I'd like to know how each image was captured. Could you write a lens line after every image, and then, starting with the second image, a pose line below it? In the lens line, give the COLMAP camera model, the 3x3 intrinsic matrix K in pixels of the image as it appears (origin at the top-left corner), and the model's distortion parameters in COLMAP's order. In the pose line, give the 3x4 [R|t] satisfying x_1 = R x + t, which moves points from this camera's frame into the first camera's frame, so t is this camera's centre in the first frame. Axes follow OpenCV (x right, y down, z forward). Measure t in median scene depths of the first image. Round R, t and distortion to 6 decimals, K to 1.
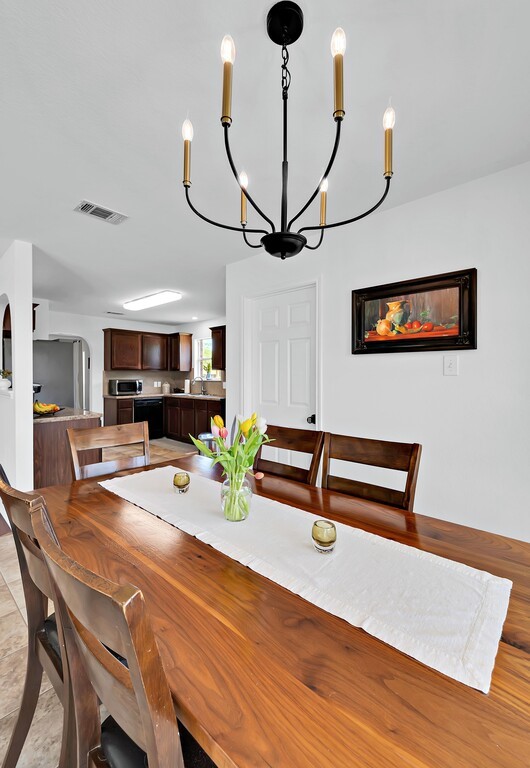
lens RADIAL K [[325.0, 0, 261.7], [0, 325.0, 378.5], [0, 0, 1]] dist [-0.002924, 0.000030]
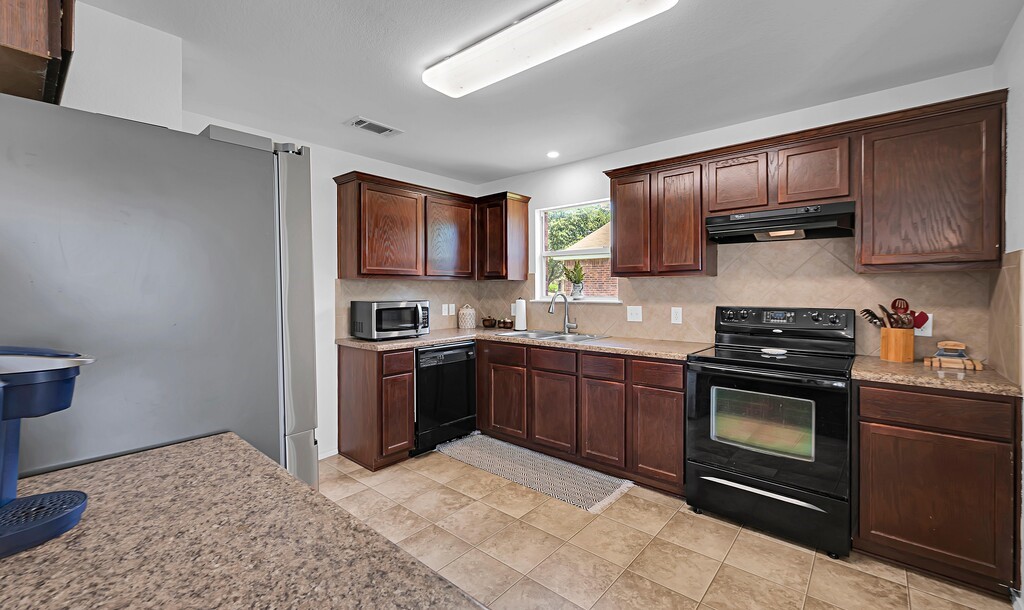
lens RADIAL K [[407.7, 0, 496.6], [0, 407.7, 296.6], [0, 0, 1]] dist [-0.003082, 0.001157]
pose [[0.999578, -0.003388, 0.028845, -0.291750], [0.003168, 0.999966, 0.007661, -0.005040], [-0.028870, -0.007567, 0.999555, 0.467676]]
